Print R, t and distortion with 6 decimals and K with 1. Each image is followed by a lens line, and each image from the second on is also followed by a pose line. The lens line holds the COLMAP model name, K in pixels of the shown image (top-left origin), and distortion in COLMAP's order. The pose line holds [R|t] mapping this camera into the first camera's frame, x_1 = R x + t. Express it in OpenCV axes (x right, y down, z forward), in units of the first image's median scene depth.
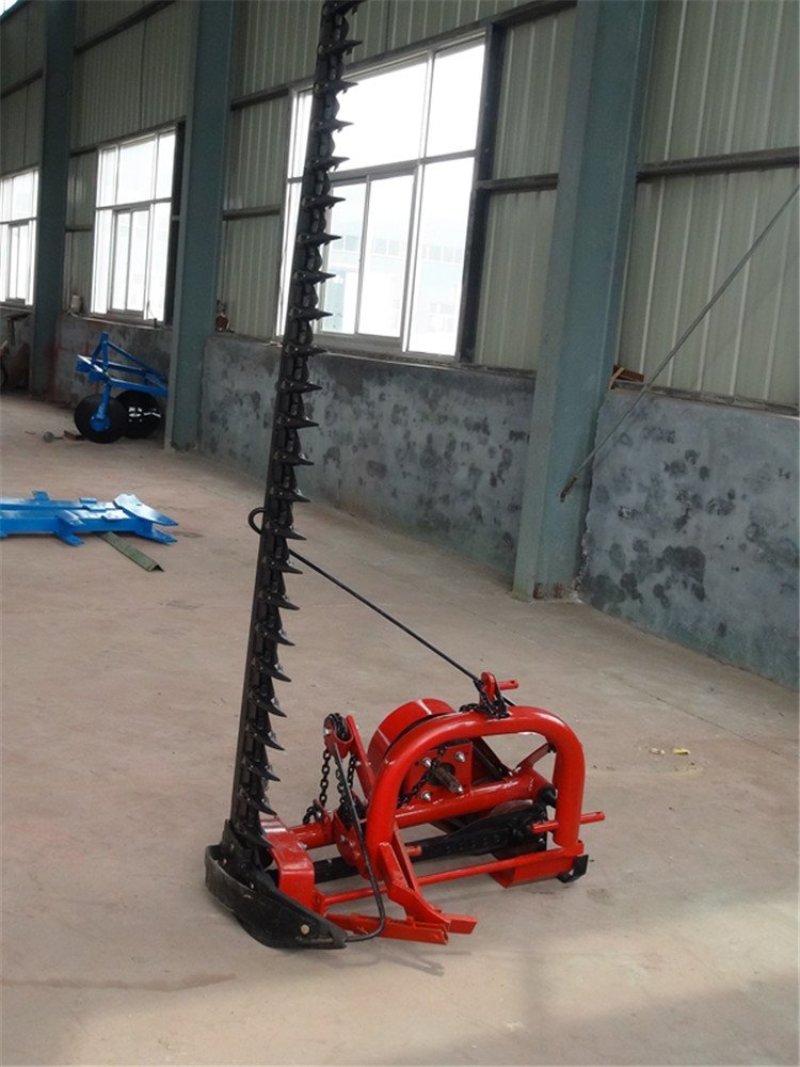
lens RADIAL K [[1322.8, 0, 400.0], [0, 1322.8, 533.5], [0, 0, 1]] dist [-0.018769, 0.030143]
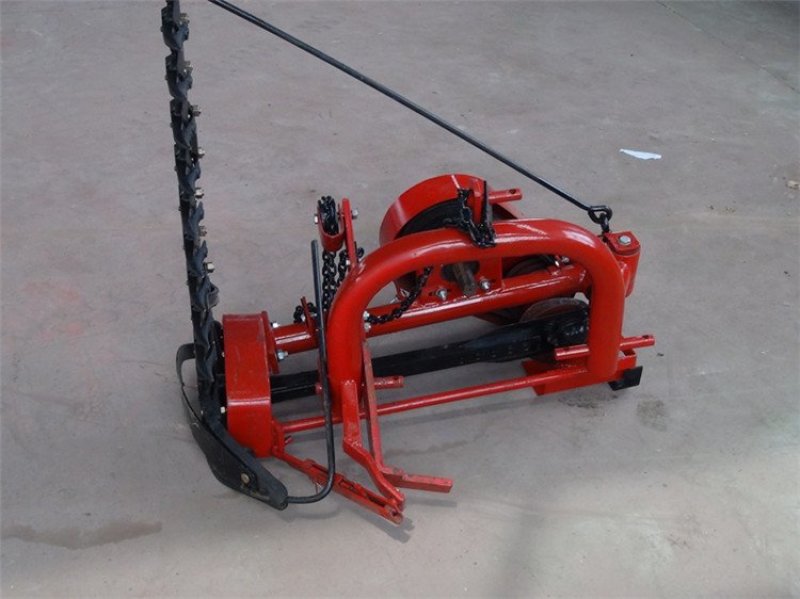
lens RADIAL K [[991.8, 0, 400.0], [0, 991.8, 299.5], [0, 0, 1]] dist [-0.018769, 0.030143]
pose [[0.966255, 0.069431, -0.248054, 0.153101], [0.034159, 0.919945, 0.390557, -0.044685], [0.255312, -0.385851, 0.886530, 0.445942]]
